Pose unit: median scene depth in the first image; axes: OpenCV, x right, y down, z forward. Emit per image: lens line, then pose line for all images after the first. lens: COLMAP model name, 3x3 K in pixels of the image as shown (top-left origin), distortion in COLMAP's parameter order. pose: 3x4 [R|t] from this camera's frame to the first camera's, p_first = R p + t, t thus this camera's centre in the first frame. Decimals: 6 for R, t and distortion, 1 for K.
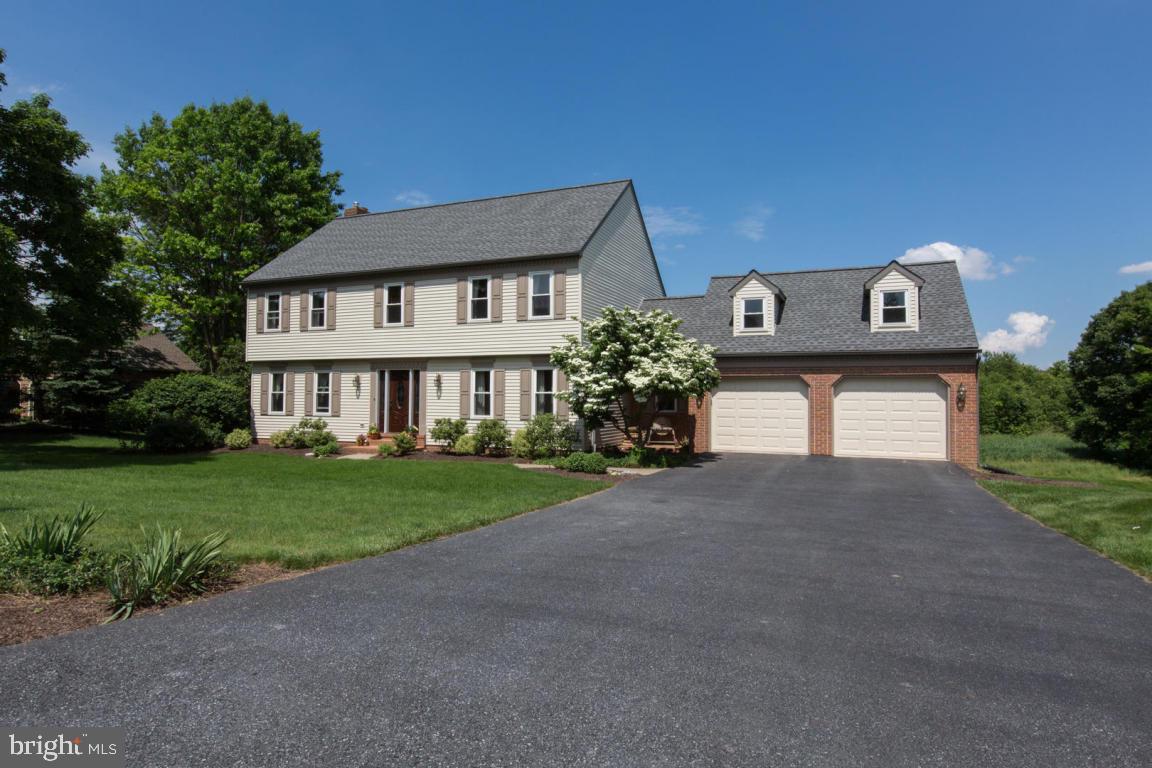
lens RADIAL K [[650.5, 0, 576.0], [0, 650.5, 384.0], [0, 0, 1]] dist [-0.000634, -0.000047]
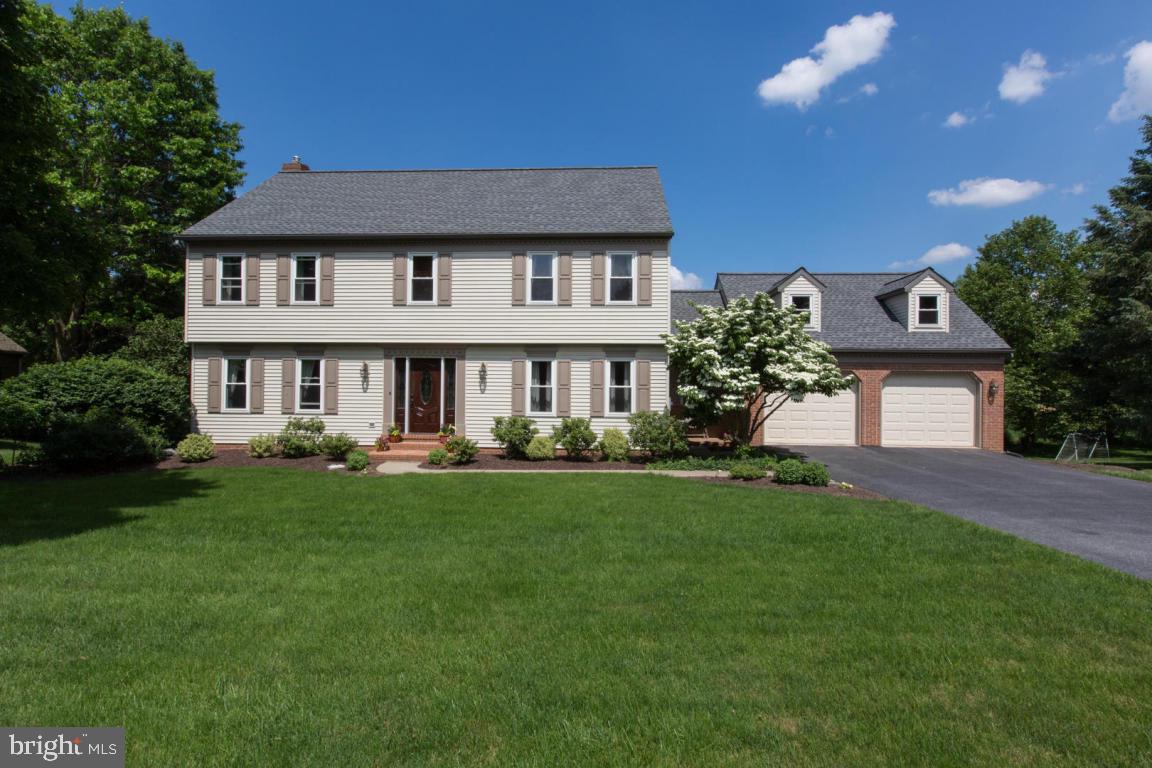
lens RADIAL K [[551.8, 0, 572.9], [0, 551.8, 381.6], [0, 0, 1]] dist [0.000171, 0.000232]
pose [[0.941648, 0.004031, 0.336576, -0.352146], [-0.010509, 0.999793, 0.017426, -0.006035], [-0.336436, -0.019946, 0.941495, 0.288815]]
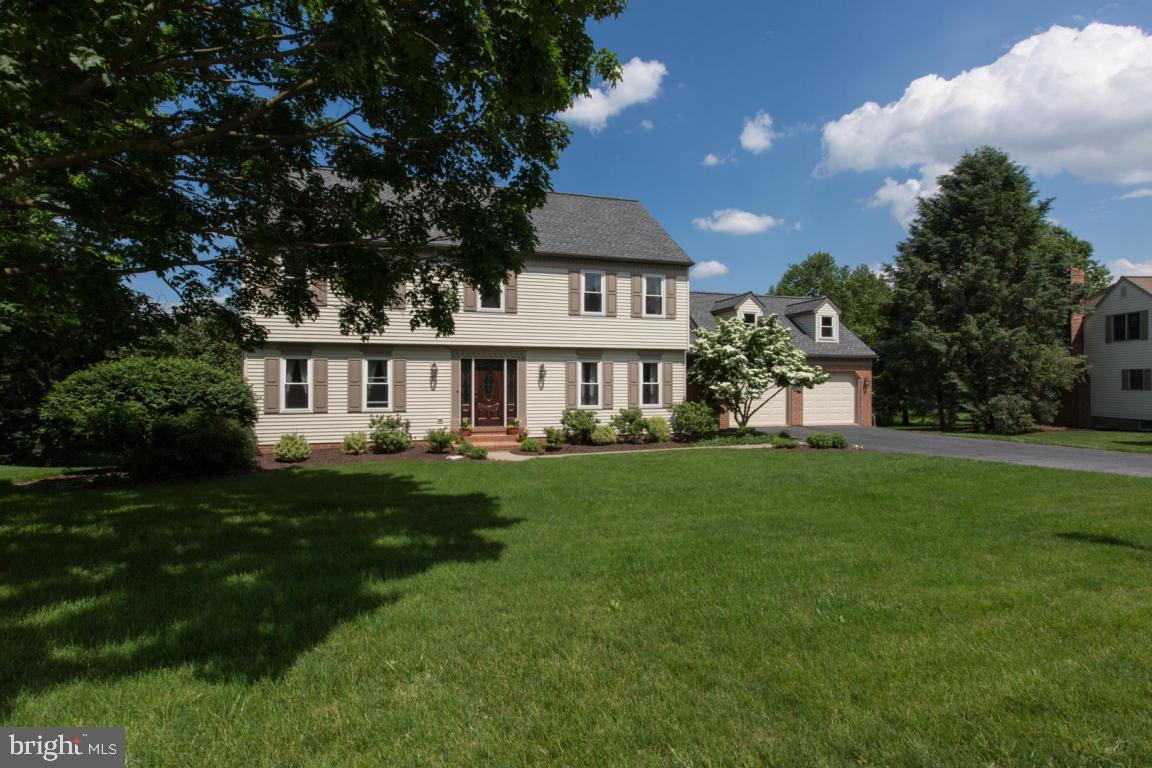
lens RADIAL K [[544.6, 0, 570.2], [0, 544.6, 384.9], [0, 0, 1]] dist [0.000738, 0.000099]
pose [[0.774291, -0.007210, 0.632789, -0.715063], [-0.010013, 0.999670, 0.023642, -0.004611], [-0.632751, -0.024642, 0.773963, 0.347254]]
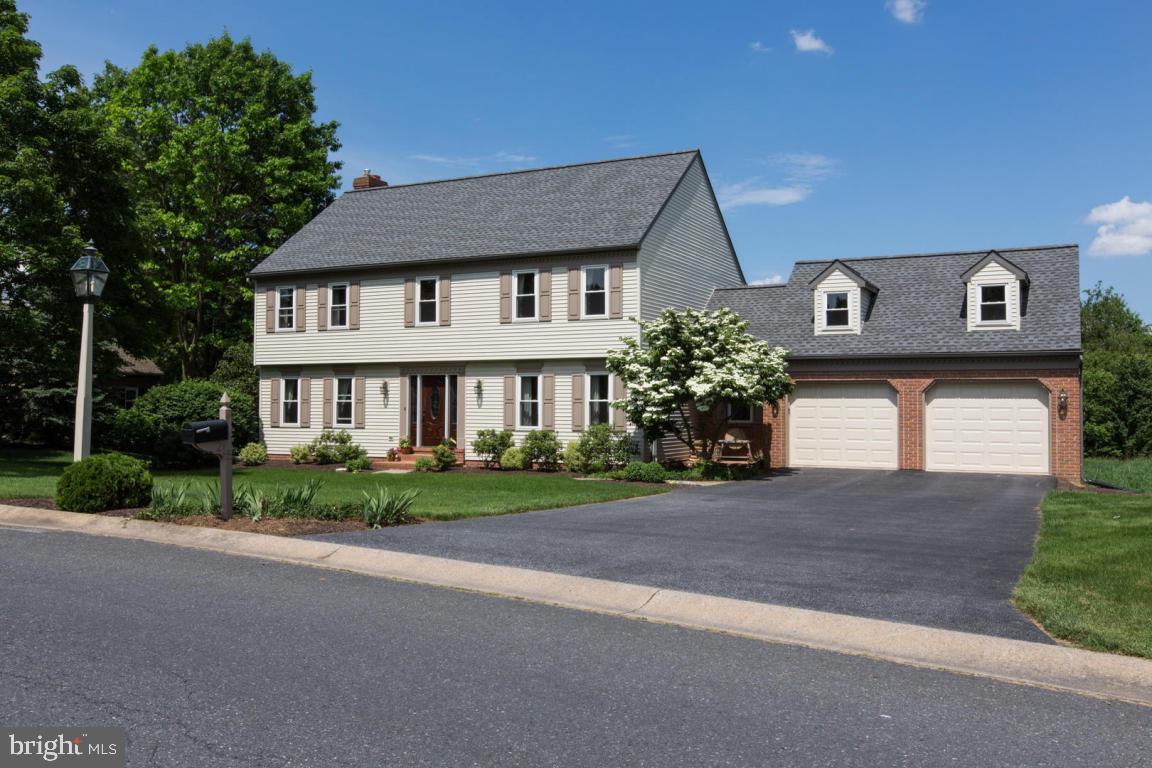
lens RADIAL K [[992.4, 0, 578.3], [0, 992.4, 385.6], [0, 0, 1]] dist [-0.003249, -0.000658]
pose [[0.998152, -0.004541, -0.060593, 0.005199], [0.004571, 0.999989, 0.000355, -0.007541], [0.060591, -0.000632, 0.998163, -0.346413]]
